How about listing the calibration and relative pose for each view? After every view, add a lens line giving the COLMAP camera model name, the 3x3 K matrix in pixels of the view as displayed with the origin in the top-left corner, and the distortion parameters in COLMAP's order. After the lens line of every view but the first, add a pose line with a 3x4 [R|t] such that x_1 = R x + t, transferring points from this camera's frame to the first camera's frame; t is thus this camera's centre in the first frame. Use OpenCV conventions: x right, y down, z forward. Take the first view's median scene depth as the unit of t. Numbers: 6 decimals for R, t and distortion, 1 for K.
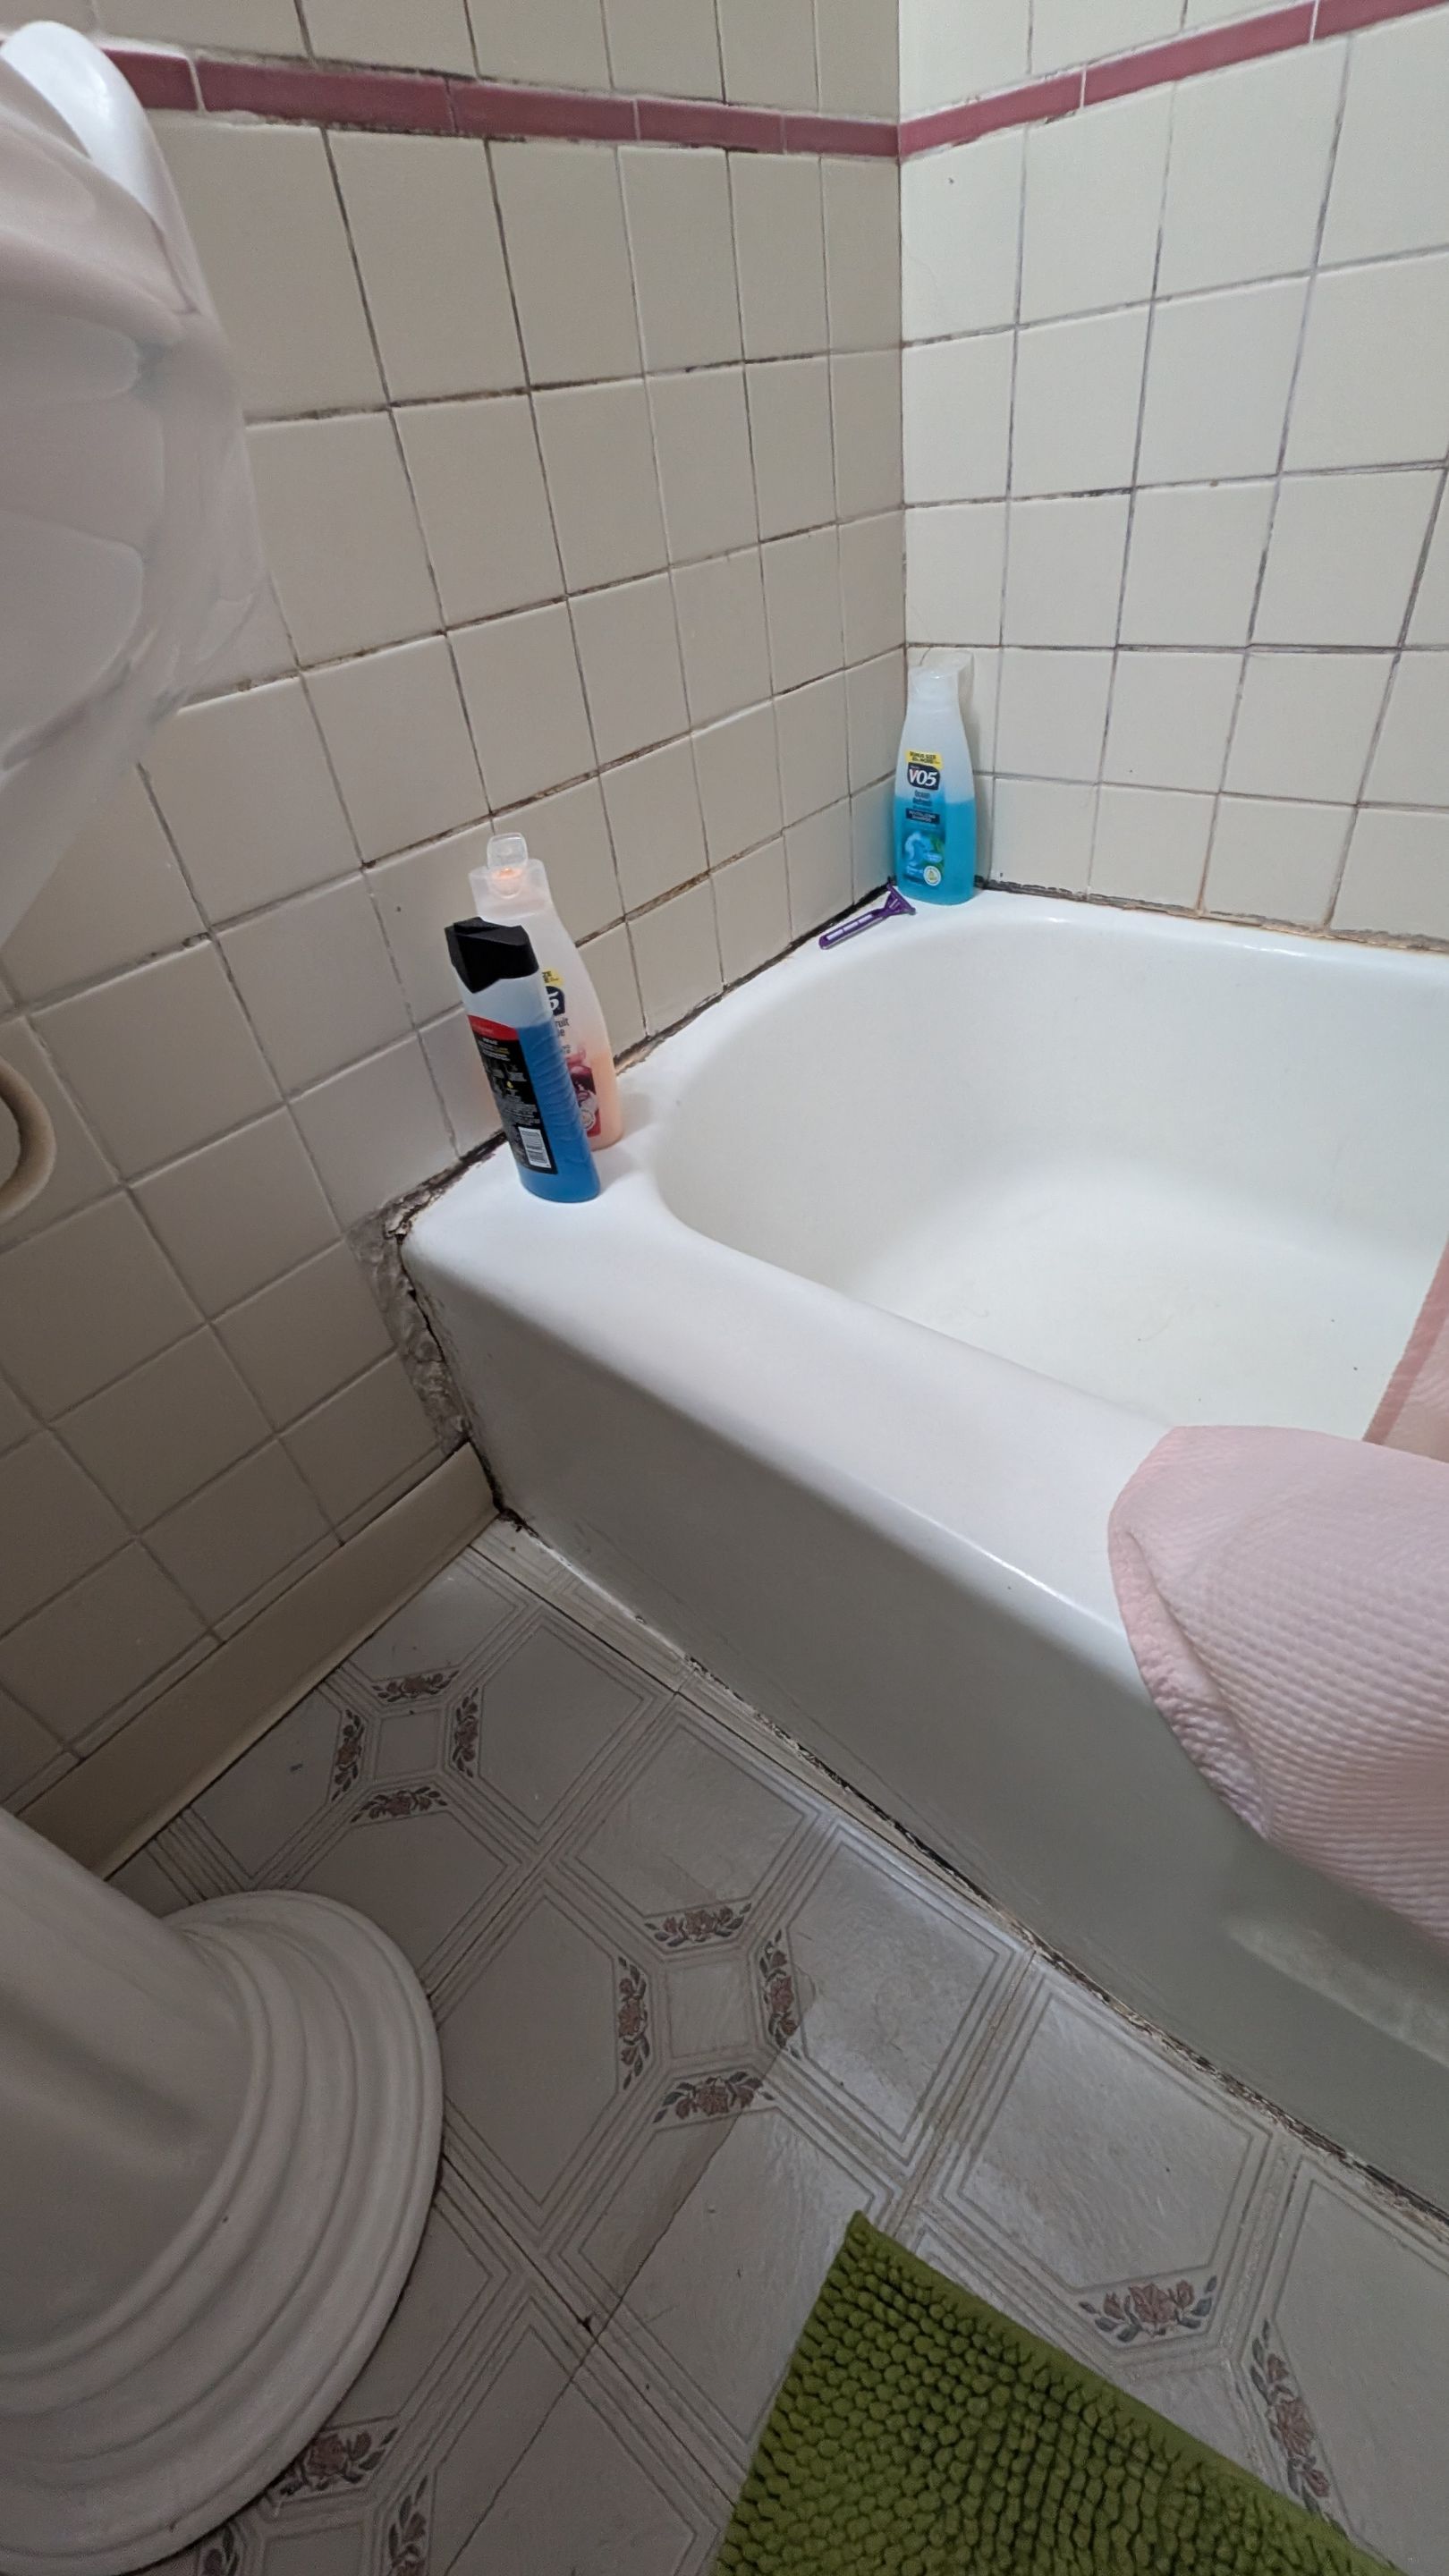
lens RADIAL K [[1054.0, 0, 711.3], [0, 1054.0, 1291.9], [0, 0, 1]] dist [0.003000, -0.000429]
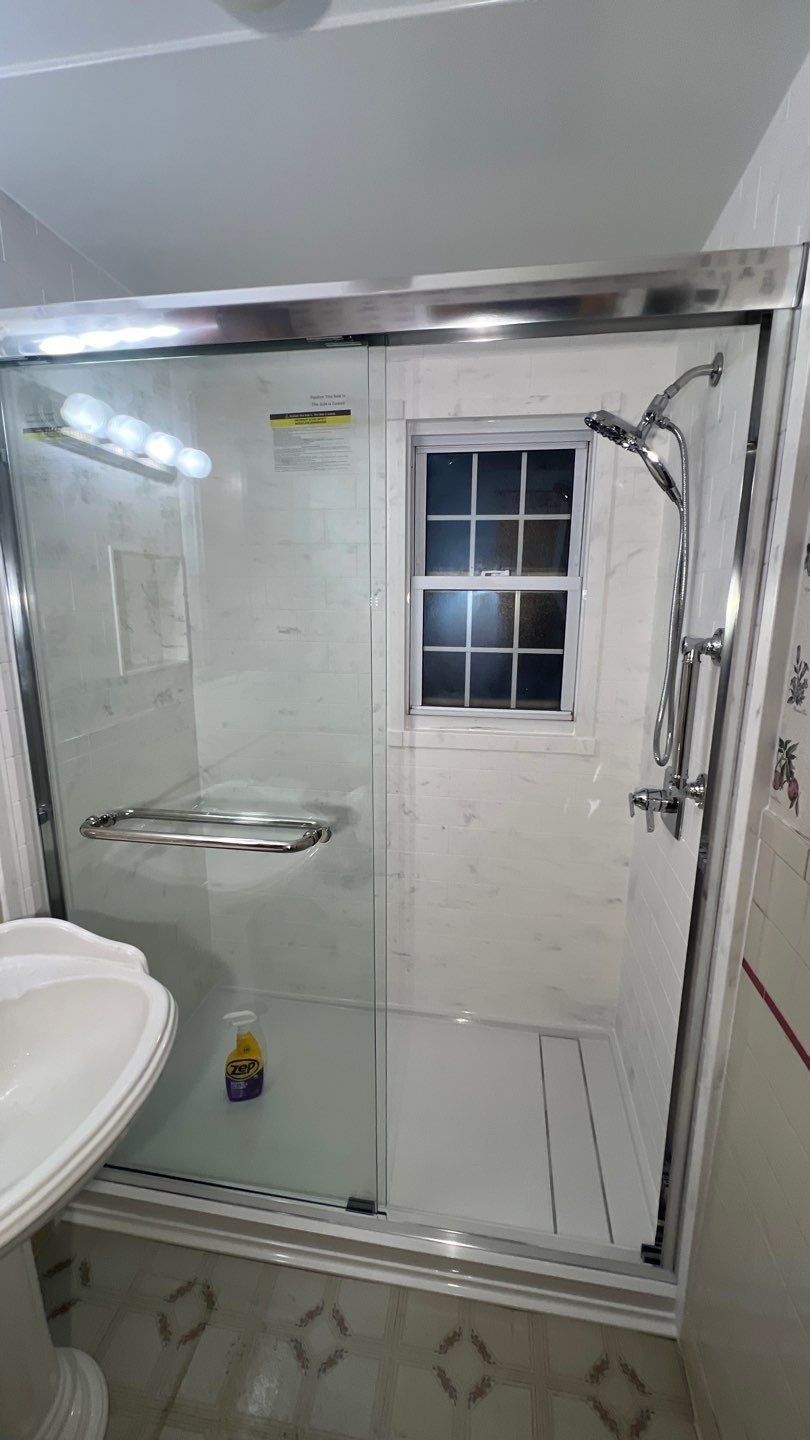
lens RADIAL K [[578.0, 0, 411.8], [0, 578.0, 711.6], [0, 0, 1]] dist [0.000525, -0.000506]
pose [[0.854878, 0.027996, 0.518073, -0.310210], [0.232859, 0.871618, -0.431346, -0.036006], [-0.463638, 0.489386, 0.738607, -1.281261]]
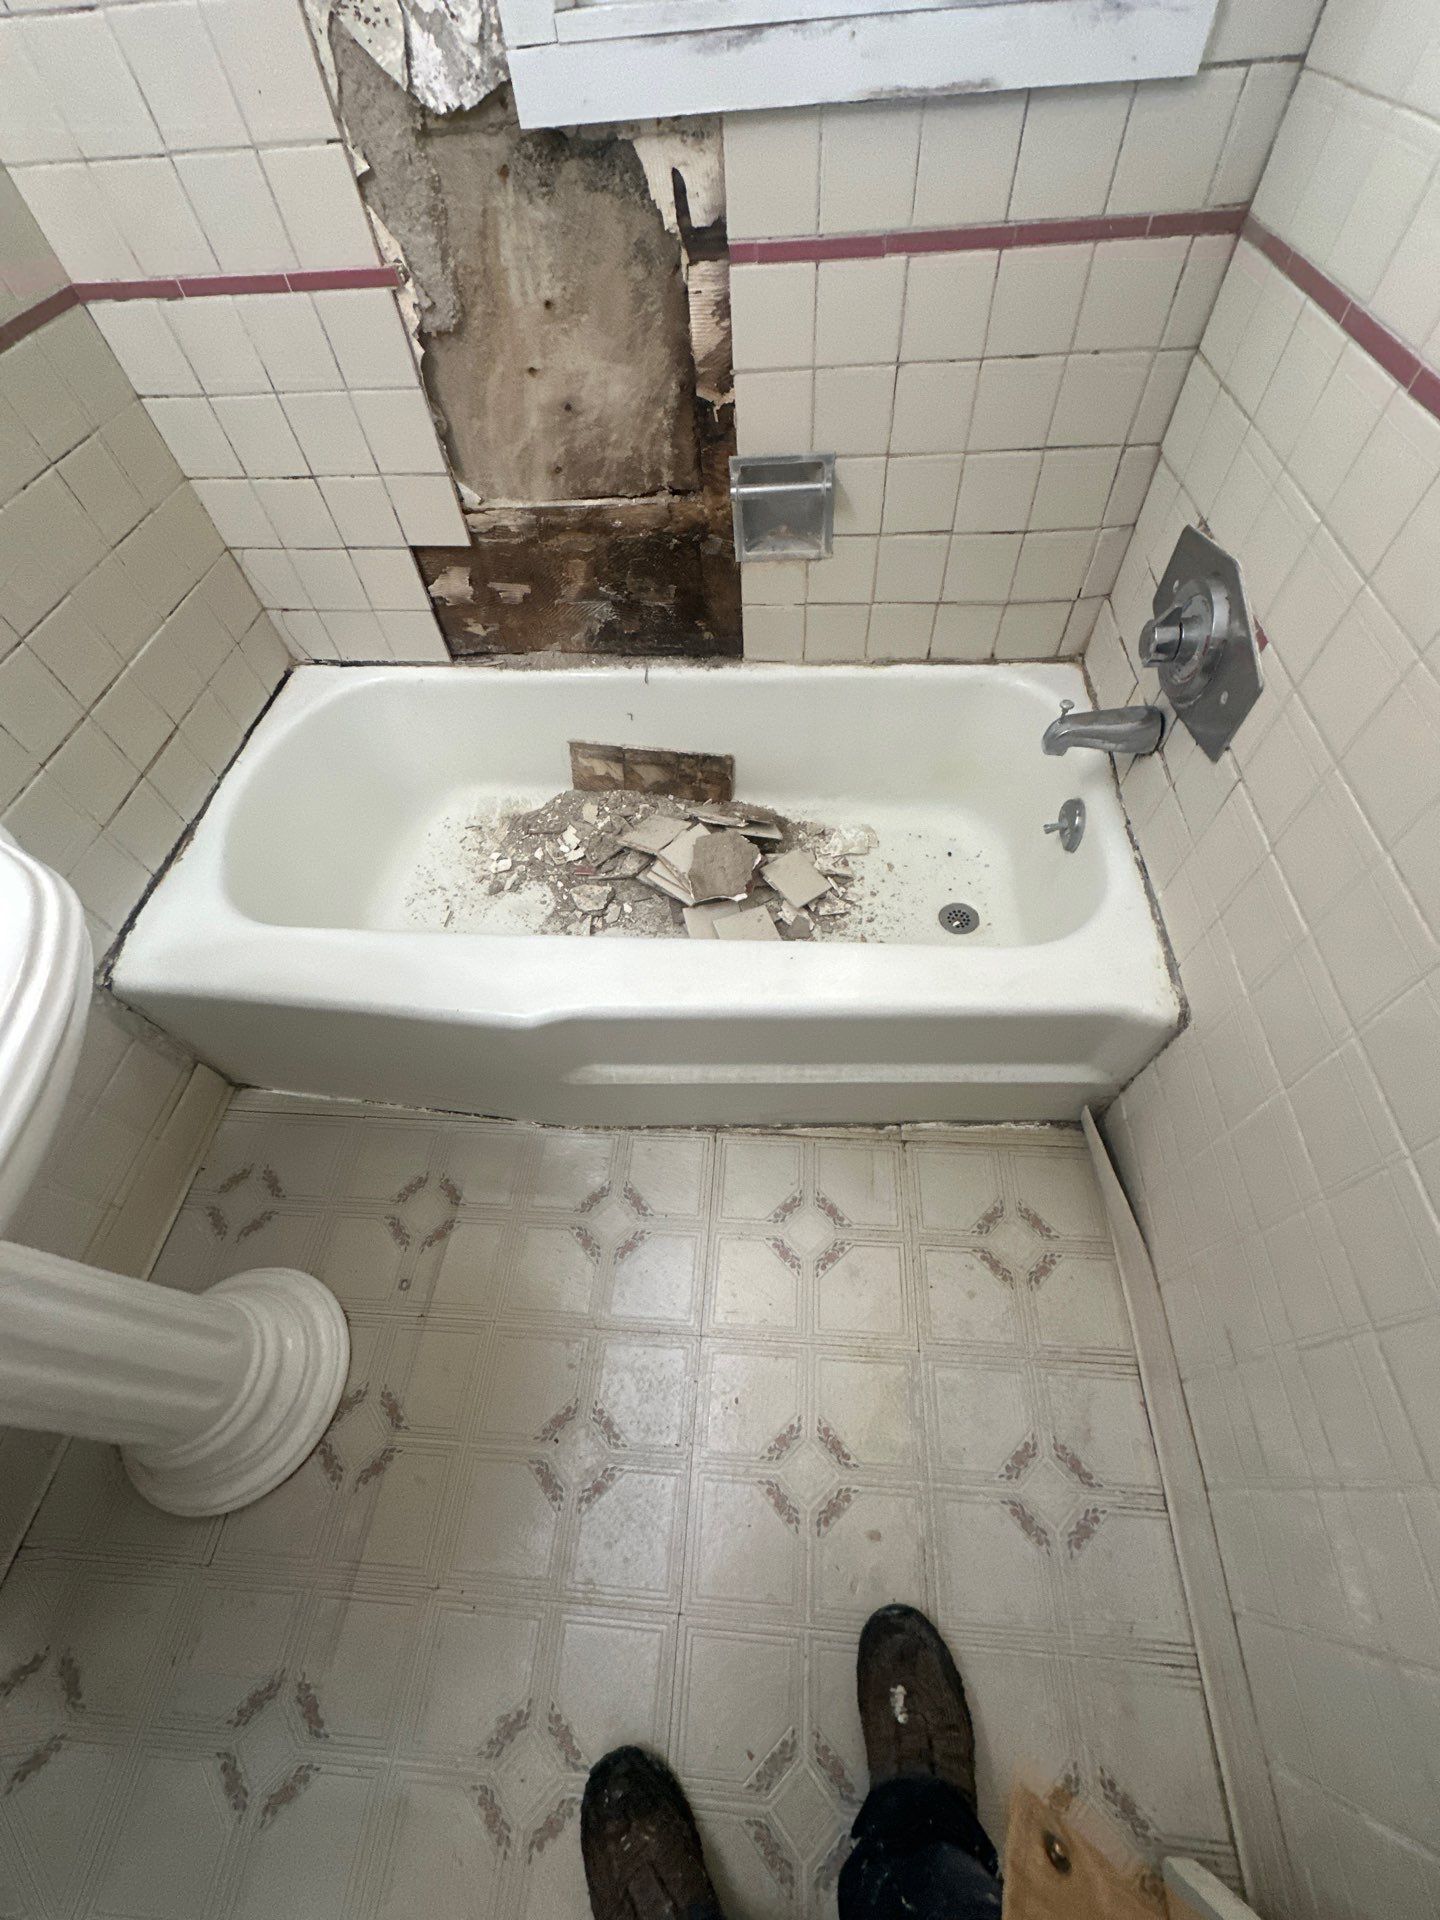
lens RADIAL K [[772.1, 0, 717.9], [0, 772.1, 962.5], [0, 0, 1]] dist [0.001808, -0.000272]
pose [[0.824055, -0.422379, 0.377530, 0.094084], [0.331271, 0.899876, 0.283695, -0.109004], [-0.459557, -0.108716, 0.881469, -0.658239]]
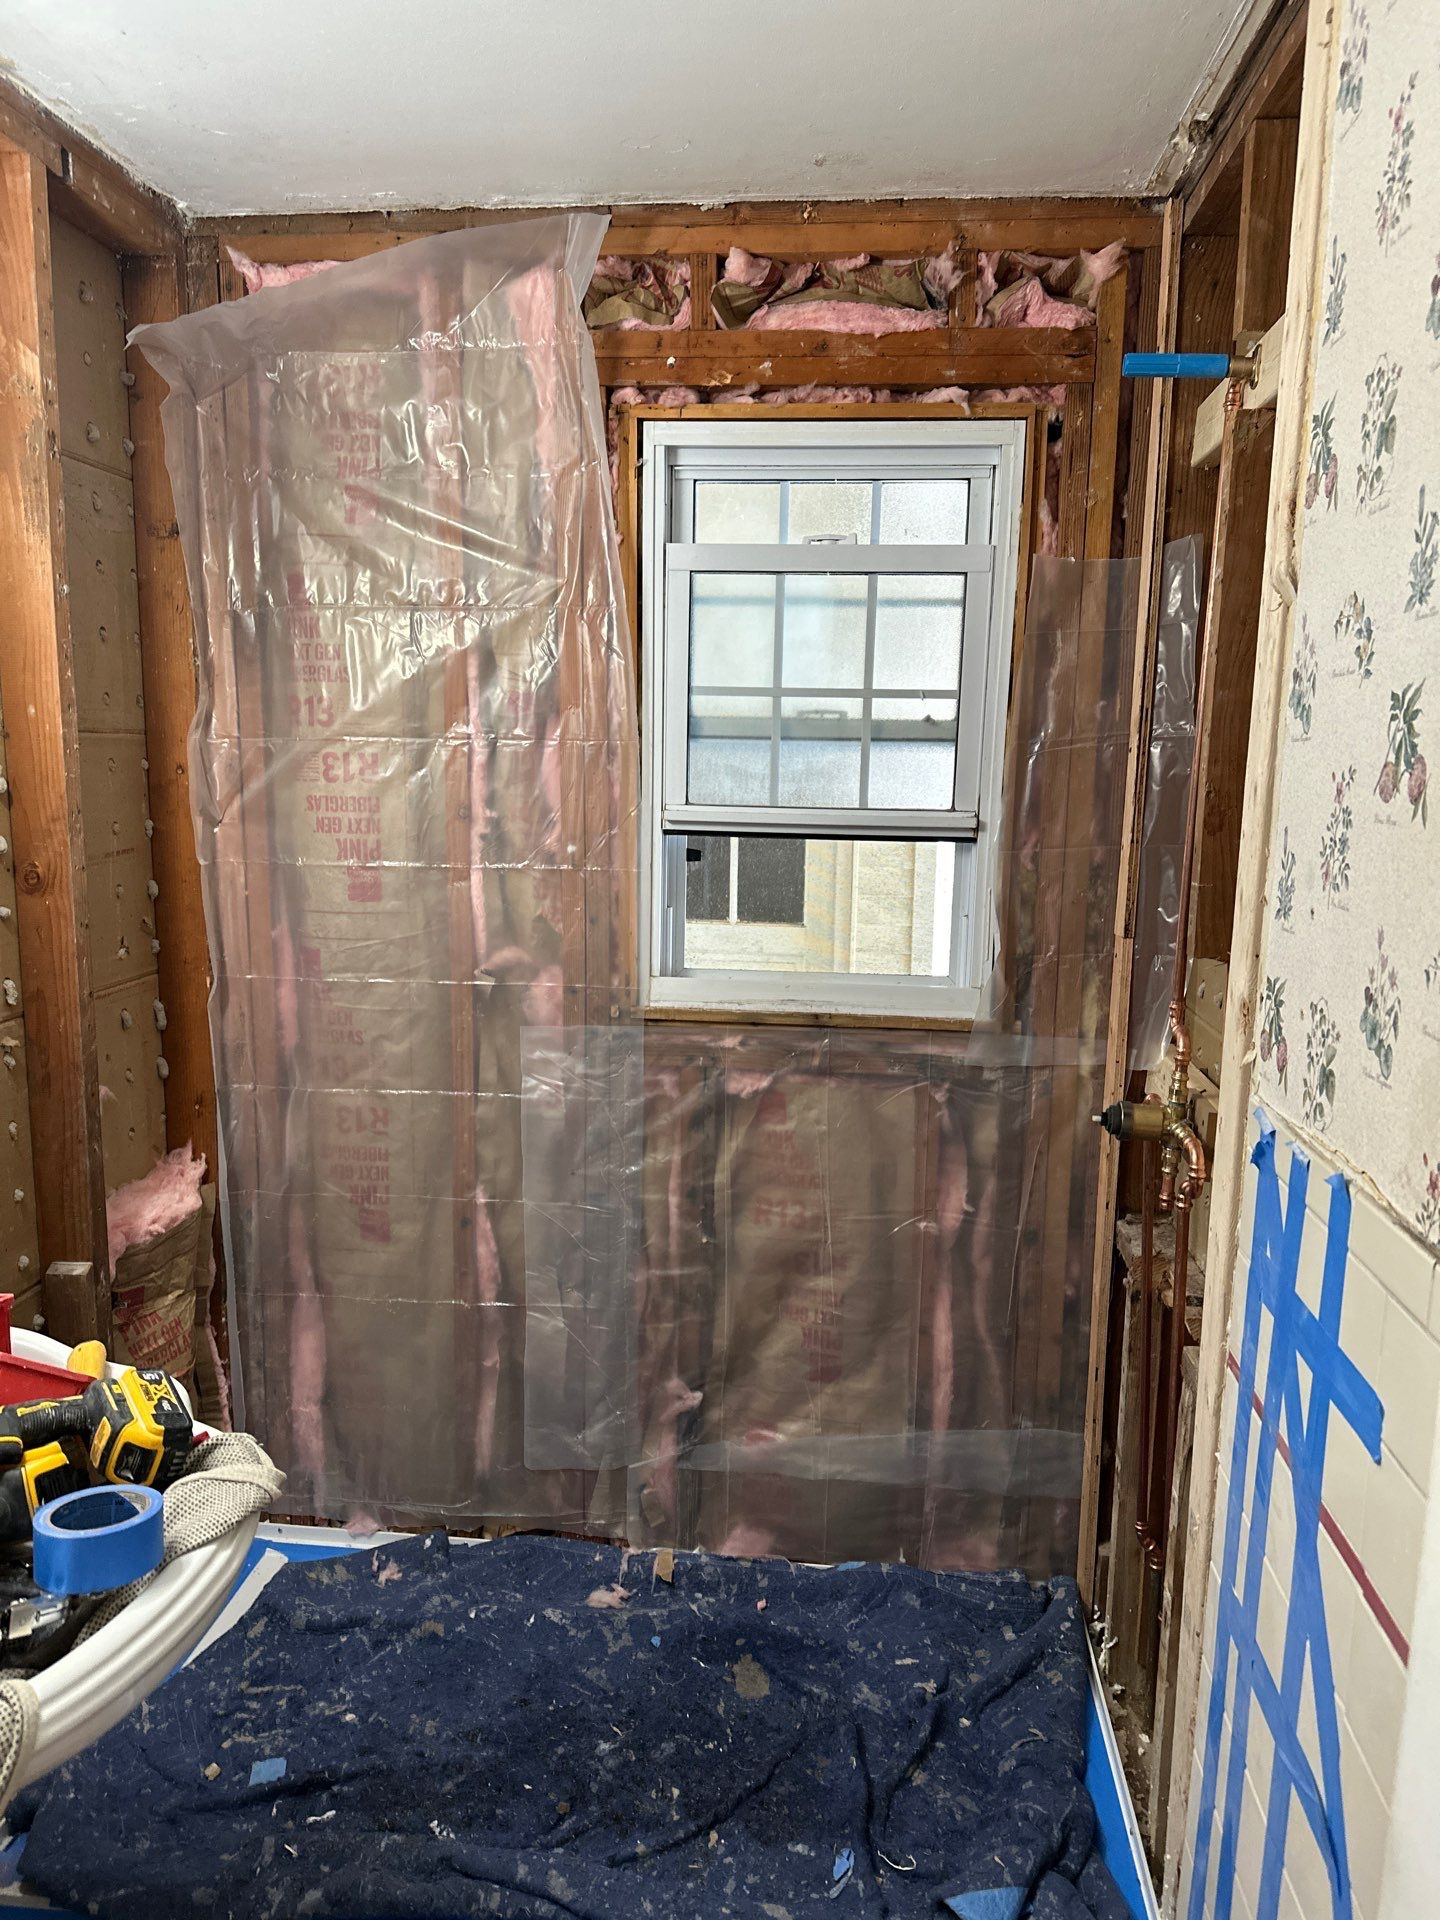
lens RADIAL K [[1351.1, 0, 723.5], [0, 1351.1, 967.3], [0, 0, 1]] dist [-0.002137, -0.014448]
pose [[0.824887, 0.047315, 0.563314, -0.559082], [0.259735, 0.853356, -0.452019, 0.229167], [-0.502095, 0.519177, 0.691633, -1.543322]]
